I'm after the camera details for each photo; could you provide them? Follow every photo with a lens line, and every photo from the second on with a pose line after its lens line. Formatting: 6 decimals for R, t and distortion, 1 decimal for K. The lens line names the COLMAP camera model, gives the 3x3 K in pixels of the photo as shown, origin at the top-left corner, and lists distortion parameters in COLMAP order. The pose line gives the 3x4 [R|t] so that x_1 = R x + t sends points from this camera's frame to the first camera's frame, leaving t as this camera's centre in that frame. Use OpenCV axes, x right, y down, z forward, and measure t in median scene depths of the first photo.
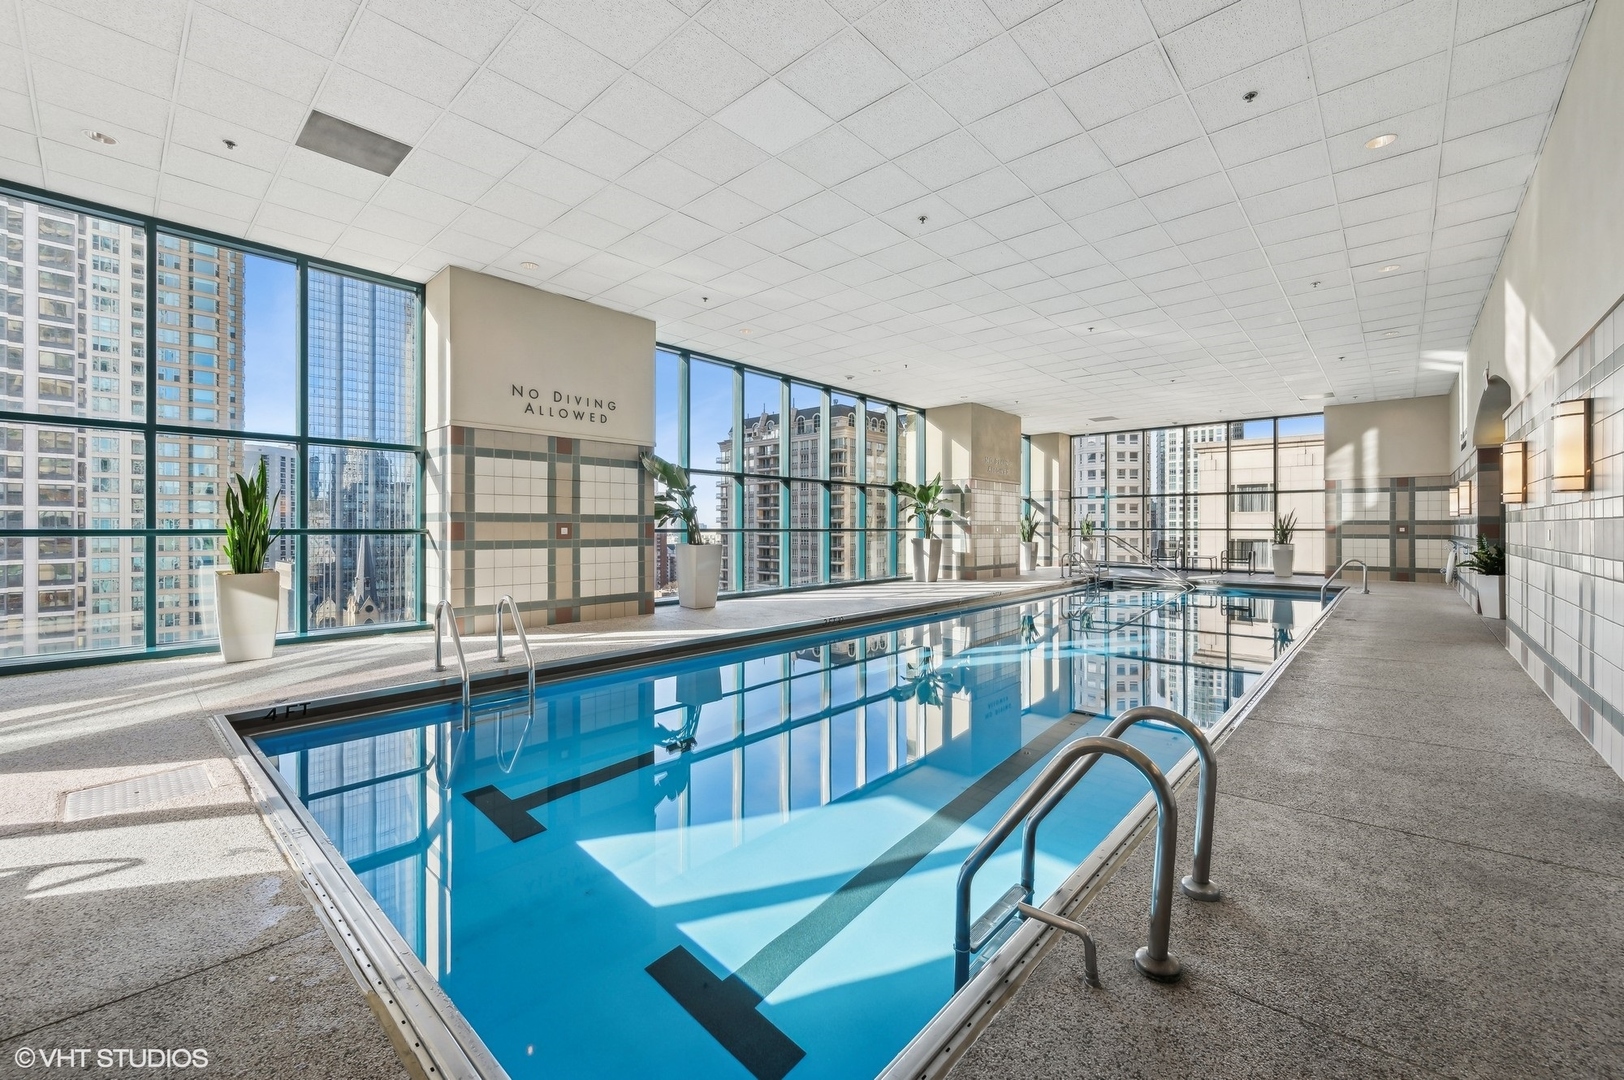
lens RADIAL K [[653.5, 0, 812.7], [0, 653.5, 531.9], [0, 0, 1]] dist [0.002091, -0.000353]
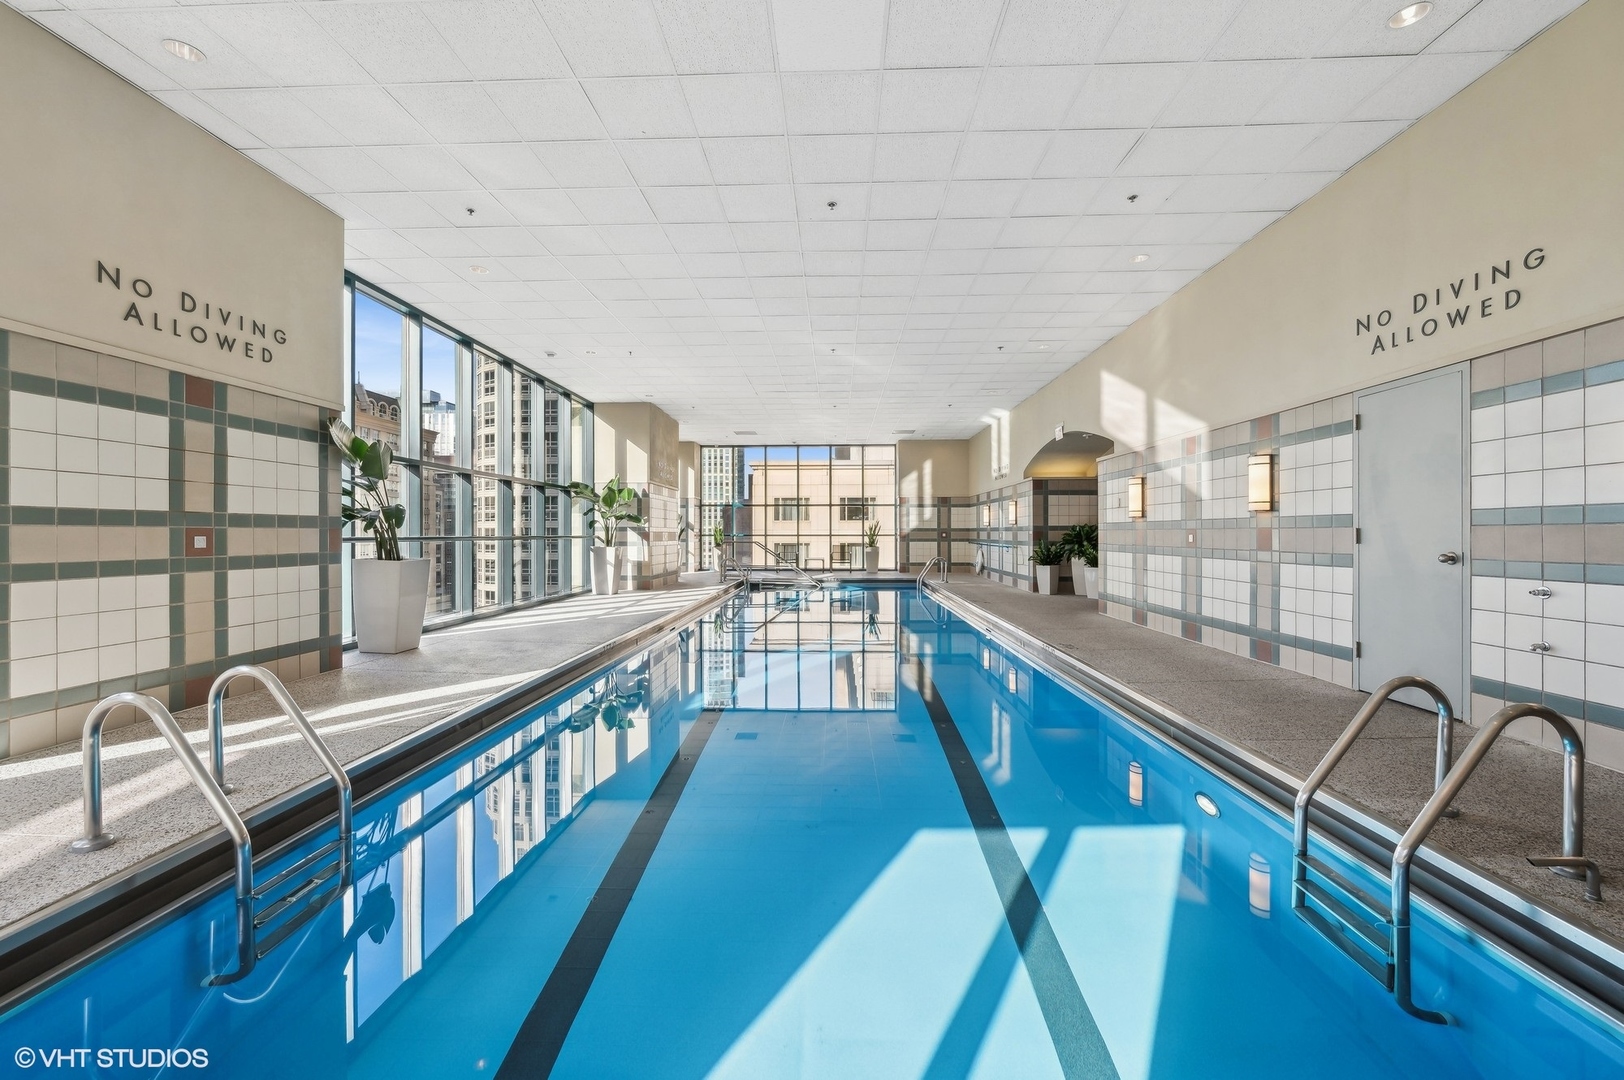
lens RADIAL K [[653.5, 0, 812.5], [0, 653.5, 536.0], [0, 0, 1]] dist [0.002091, -0.000353]
pose [[0.766442, -0.004149, 0.642300, -0.189760], [0.006496, 0.999978, -0.001293, -0.001433], [-0.642281, 0.005163, 0.766452, 0.125893]]
